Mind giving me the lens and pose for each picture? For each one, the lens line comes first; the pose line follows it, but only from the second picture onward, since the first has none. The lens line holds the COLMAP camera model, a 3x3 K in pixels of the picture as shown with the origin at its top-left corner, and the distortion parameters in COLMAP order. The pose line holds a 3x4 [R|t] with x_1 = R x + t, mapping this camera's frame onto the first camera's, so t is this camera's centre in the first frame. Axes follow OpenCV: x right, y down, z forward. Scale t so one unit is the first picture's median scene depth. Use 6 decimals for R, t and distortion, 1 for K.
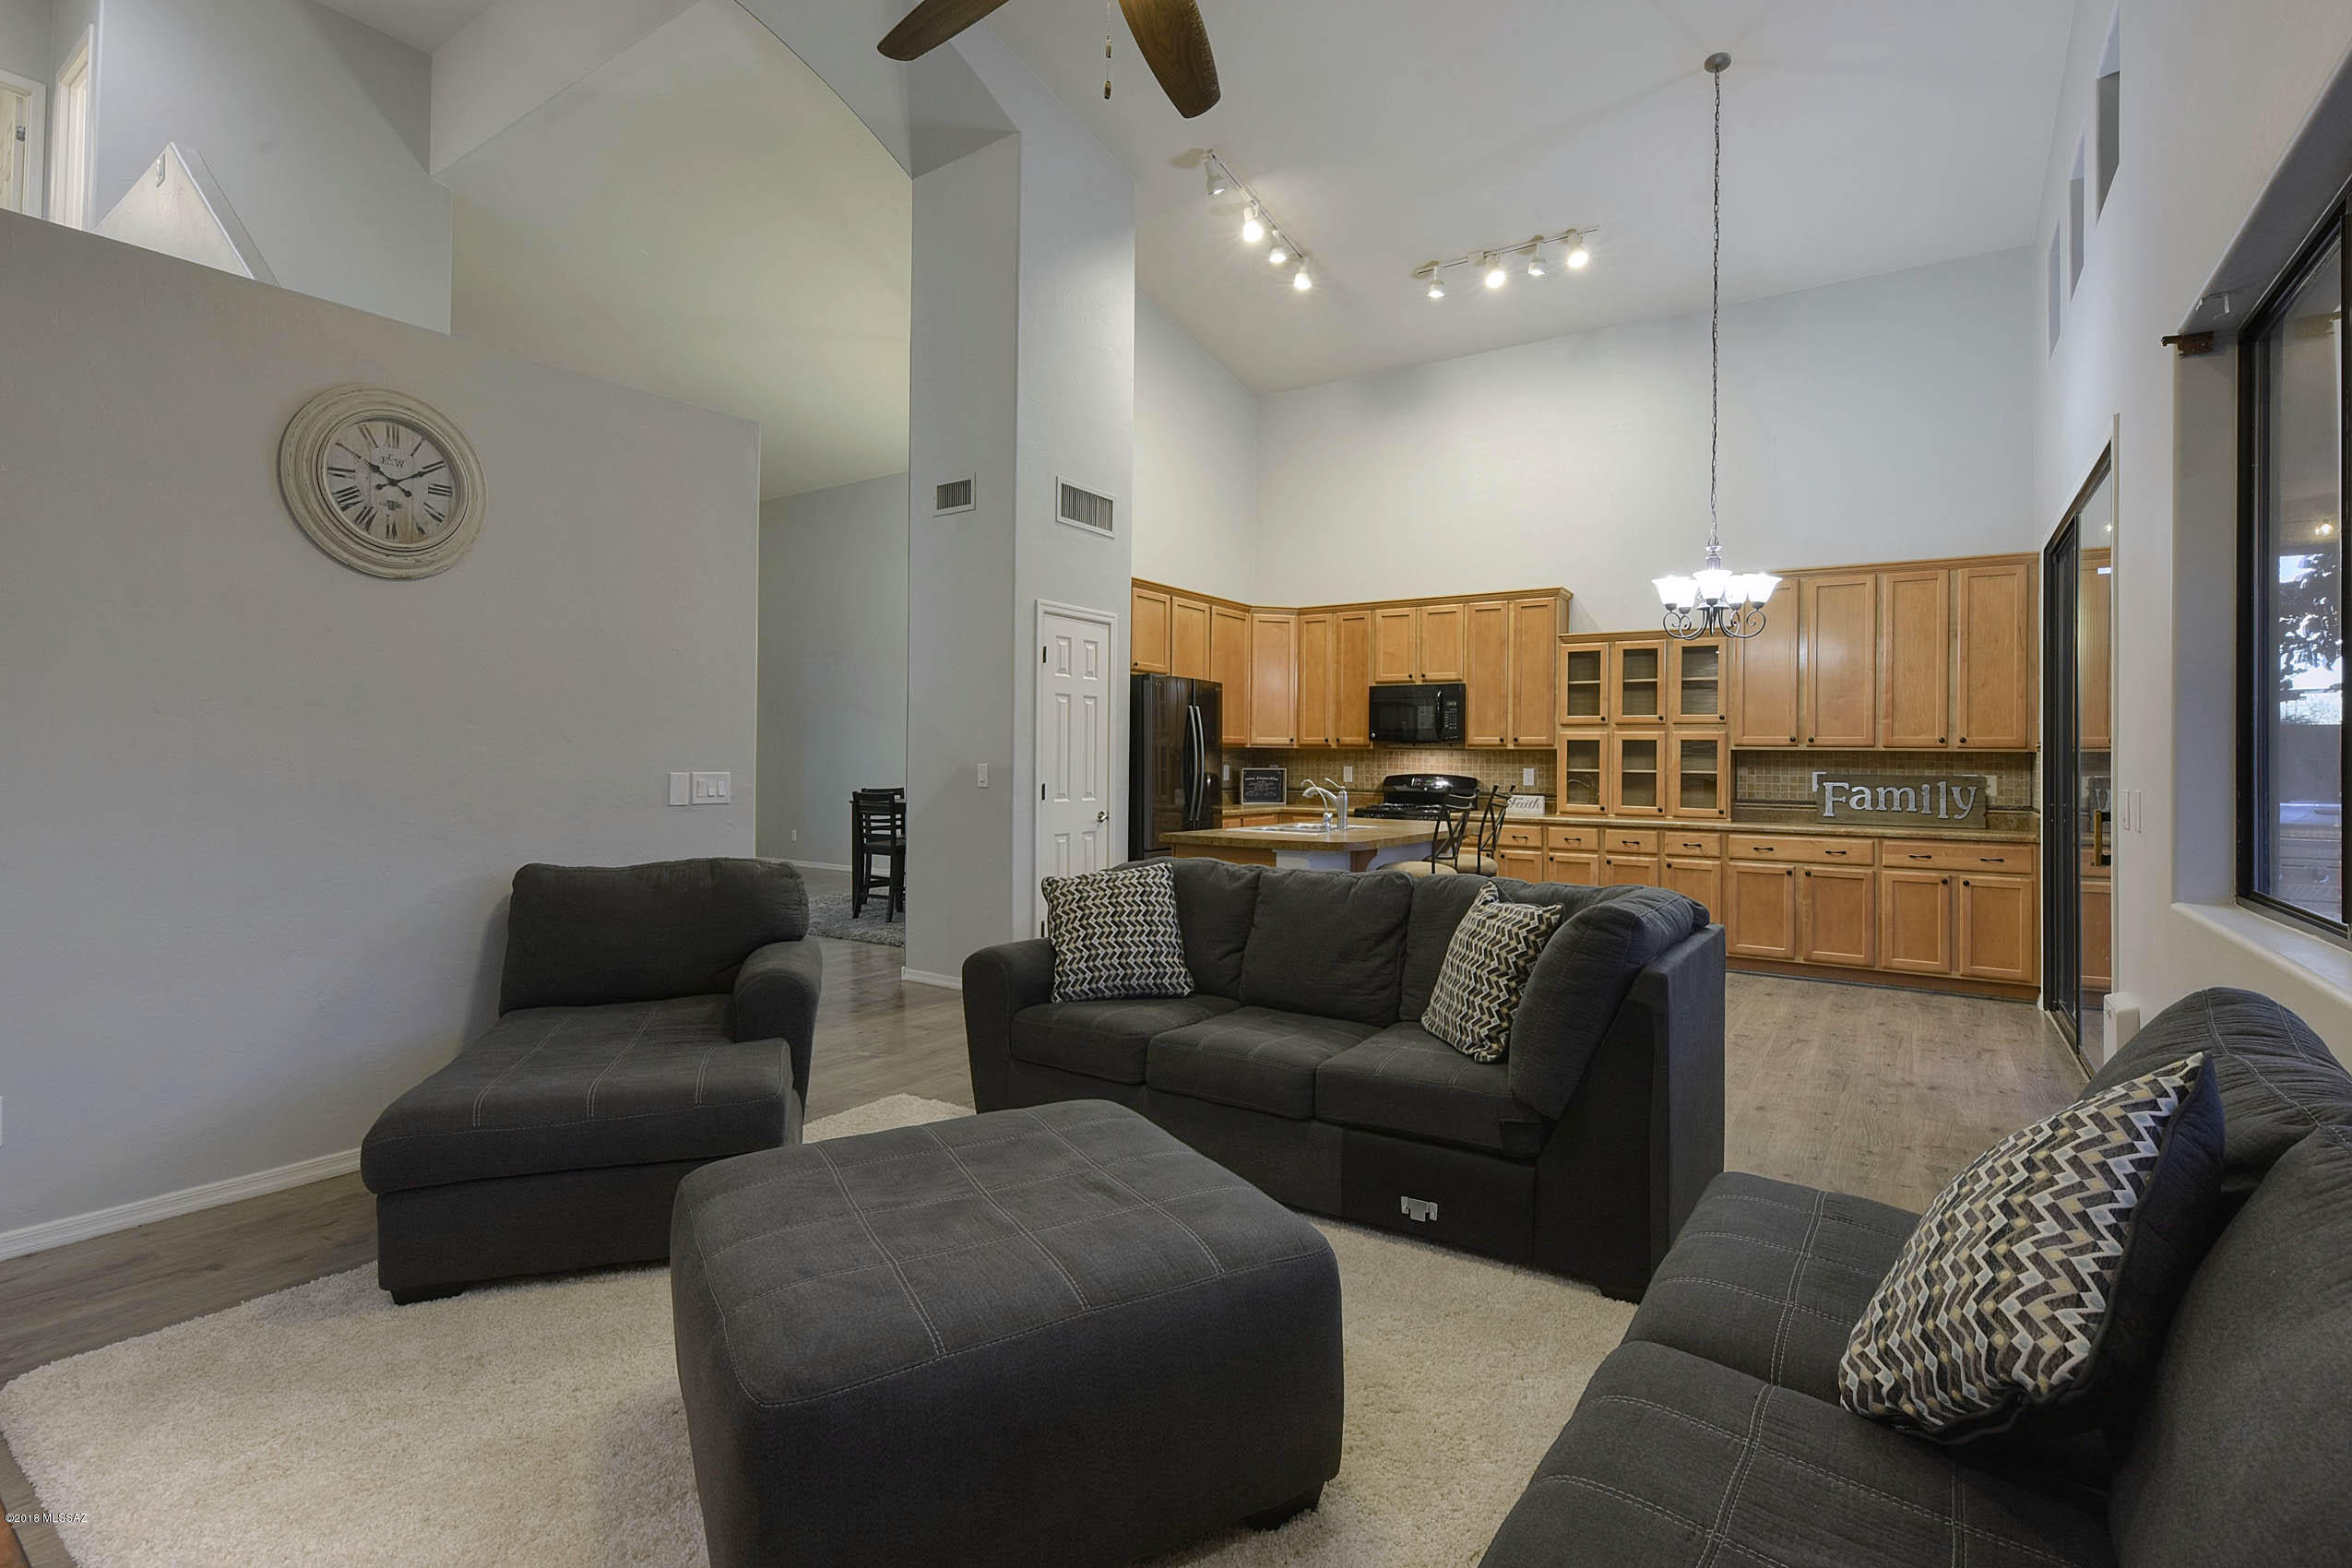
lens RADIAL K [[1070.3, 0, 1168.7], [0, 1070.3, 776.0], [0, 0, 1]] dist [-0.000406, -0.009173]
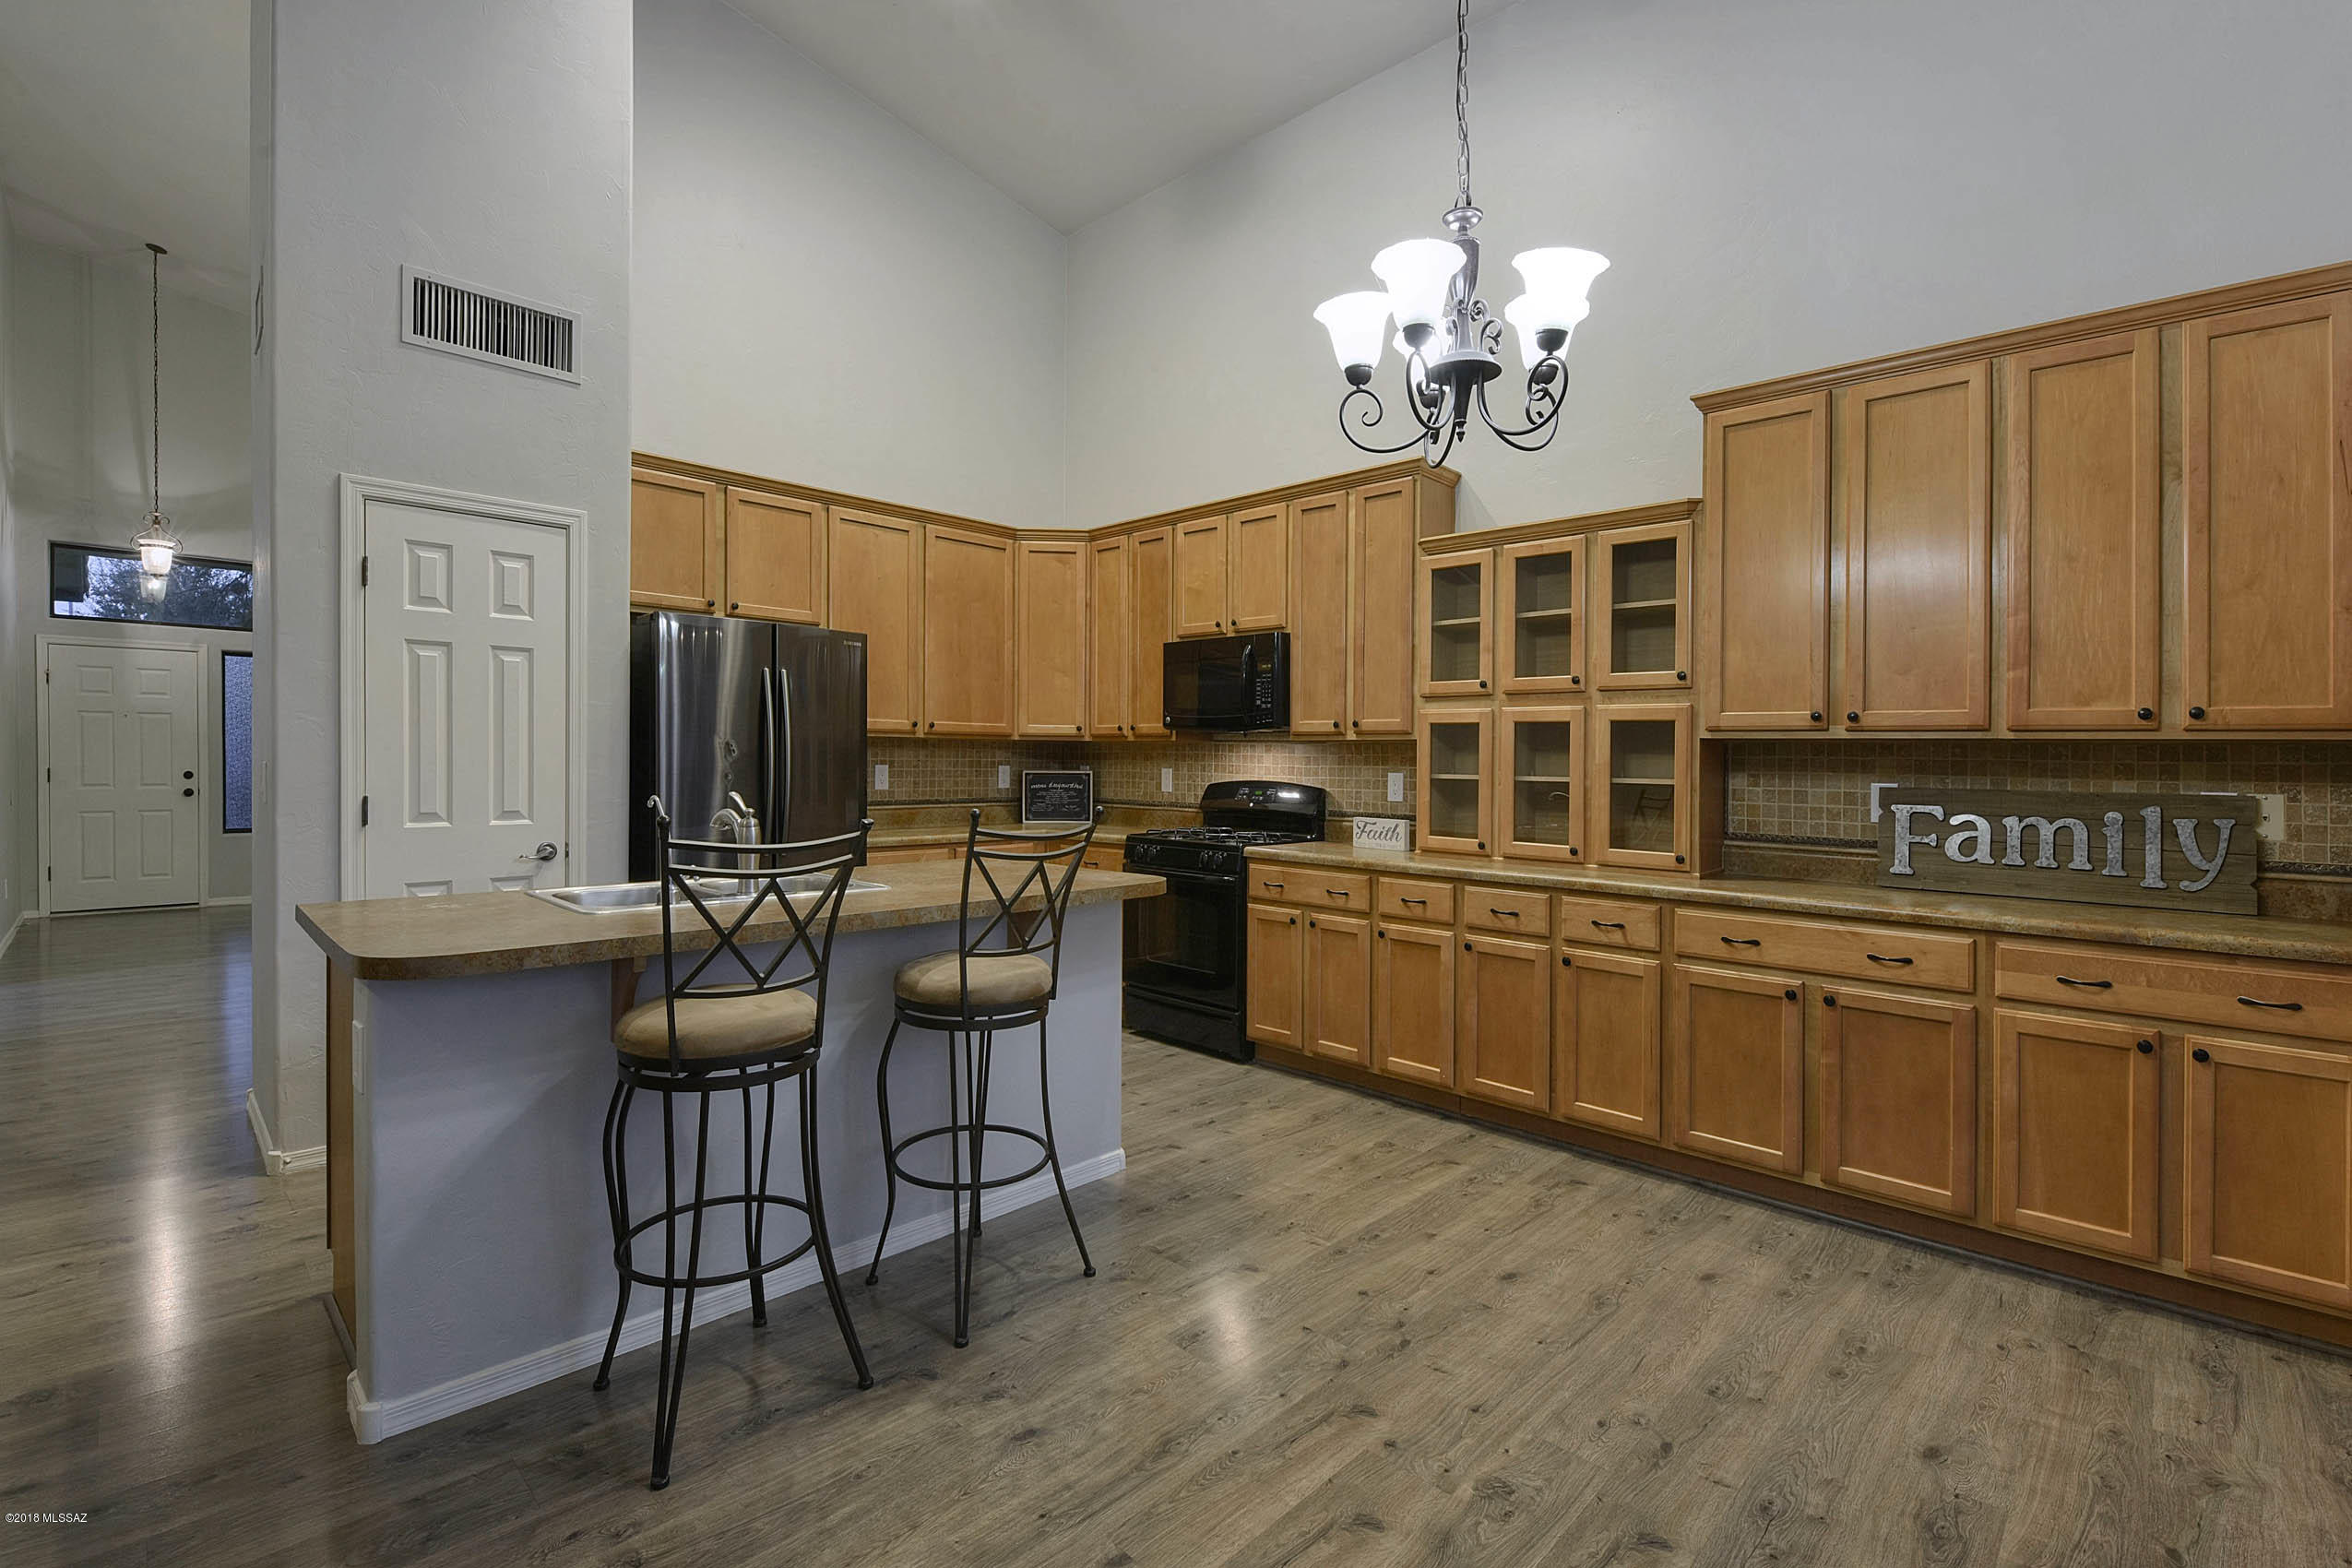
lens RADIAL K [[1089.6, 0, 1145.9], [0, 1089.6, 768.7], [0, 0, 1]] dist [-0.001690, -0.010486]
pose [[0.986216, 0.003795, -0.165418, 0.353164], [-0.005060, 0.999961, -0.007227, -0.005023], [0.165384, 0.007965, 0.986197, 0.444392]]
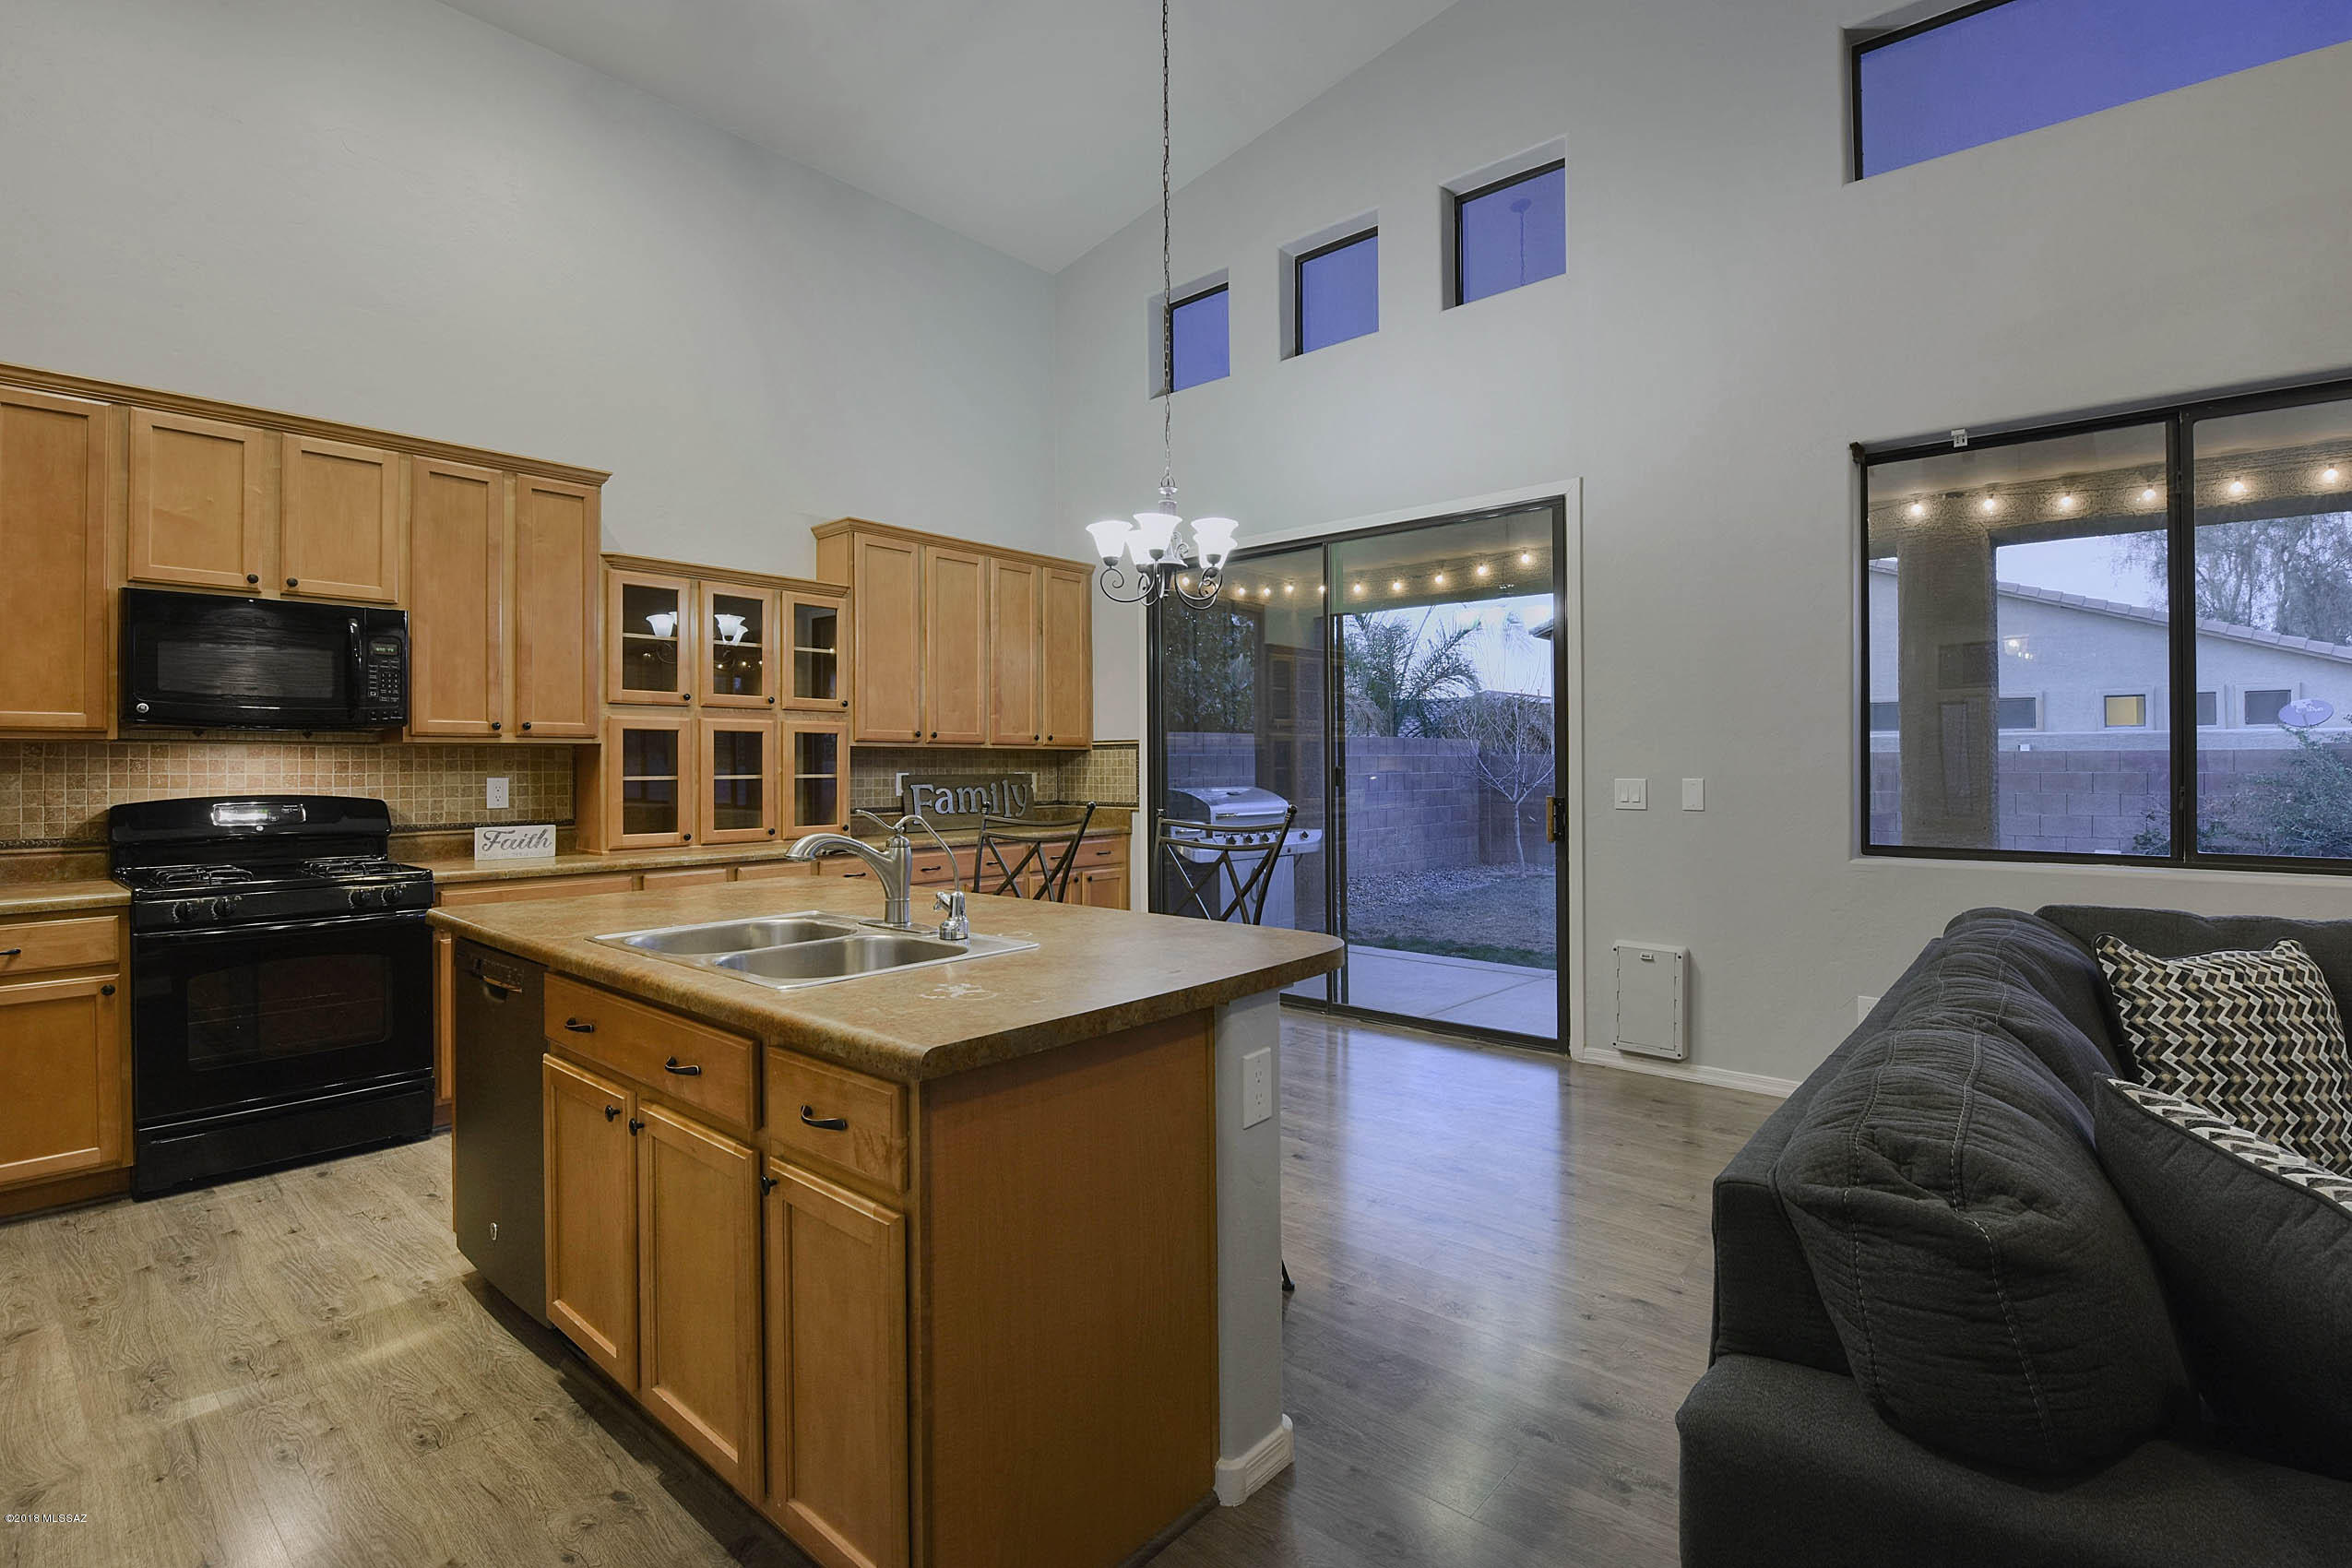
lens RADIAL K [[1070.3, 0, 1168.7], [0, 1070.3, 776.0], [0, 0, 1]] dist [-0.000406, -0.009173]
pose [[0.104125, -0.023670, 0.994283, -0.217997], [0.021342, 0.999540, 0.021560, -0.015026], [-0.994335, 0.018975, 0.104582, 0.697767]]
